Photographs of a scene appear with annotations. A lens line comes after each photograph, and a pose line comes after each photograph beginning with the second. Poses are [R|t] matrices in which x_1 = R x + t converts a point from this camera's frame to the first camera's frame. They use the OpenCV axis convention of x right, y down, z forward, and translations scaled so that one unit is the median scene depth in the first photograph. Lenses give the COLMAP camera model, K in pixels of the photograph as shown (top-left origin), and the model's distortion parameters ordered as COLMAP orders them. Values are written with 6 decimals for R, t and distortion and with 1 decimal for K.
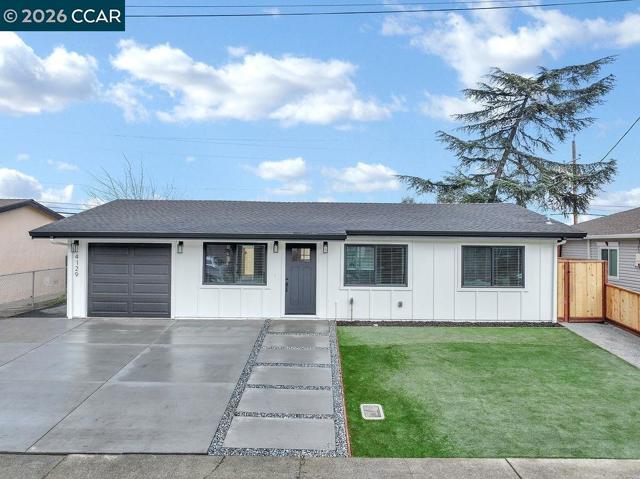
lens RADIAL K [[461.2, 0, 320.0], [0, 461.2, 239.5], [0, 0, 1]] dist [-0.007685, 0.027405]
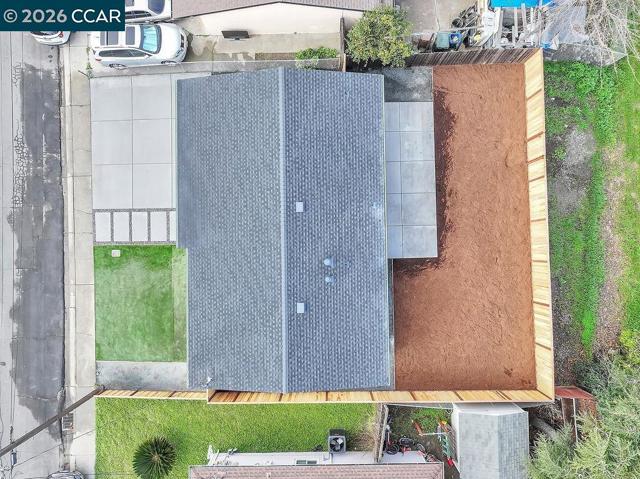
lens RADIAL K [[461.2, 0, 320.0], [0, 461.2, 239.5], [0, 0, 1]] dist [-0.007685, 0.027405]
pose [[0.004295, 0.999218, -0.039302, 0.089433], [0.006872, 0.039272, 0.999205, -1.725886], [0.999967, -0.004562, -0.006698, 1.473049]]
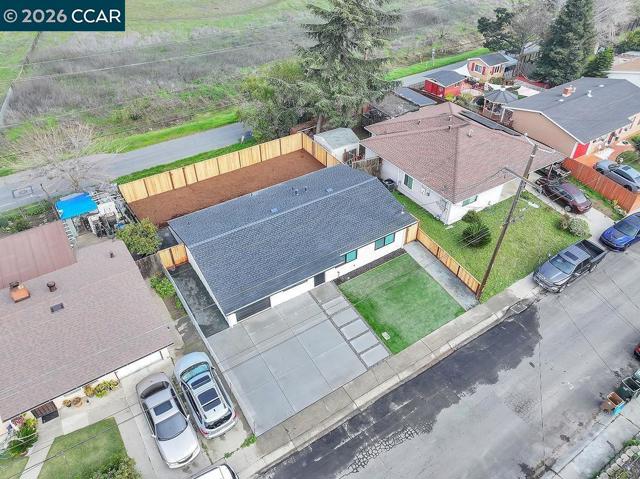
lens RADIAL K [[461.2, 0, 320.0], [0, 461.2, 239.5], [0, 0, 1]] dist [-0.007685, 0.027405]
pose [[0.844391, -0.350714, 0.404973, -0.933621], [0.010573, 0.766693, 0.641927, -1.555239], [-0.535623, -0.537756, 0.651097, -0.425860]]
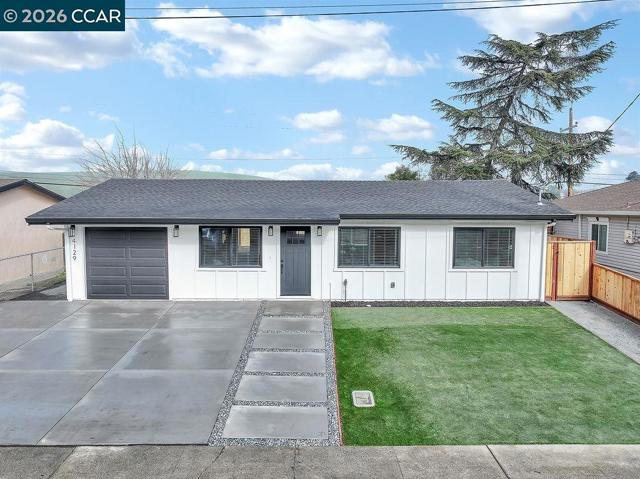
lens RADIAL K [[461.2, 0, 320.0], [0, 461.2, 239.5], [0, 0, 1]] dist [-0.007685, 0.027405]
pose [[0.999948, -0.006742, 0.007615, 0.005041], [0.006104, 0.996702, 0.080922, -0.045027], [-0.008136, -0.080871, 0.996691, -0.013093]]
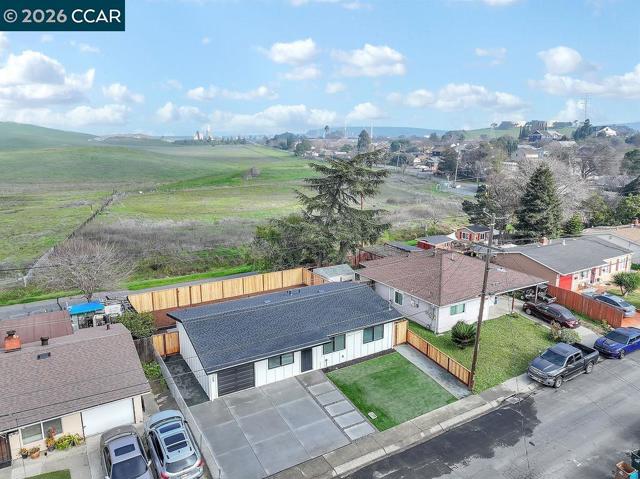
lens RADIAL K [[461.2, 0, 320.0], [0, 461.2, 239.5], [0, 0, 1]] dist [-0.007685, 0.027405]
pose [[0.865004, -0.117926, 0.487710, -1.064839], [0.006648, 0.974598, 0.223862, -1.024517], [-0.501720, -0.190399, 0.843816, -0.896629]]
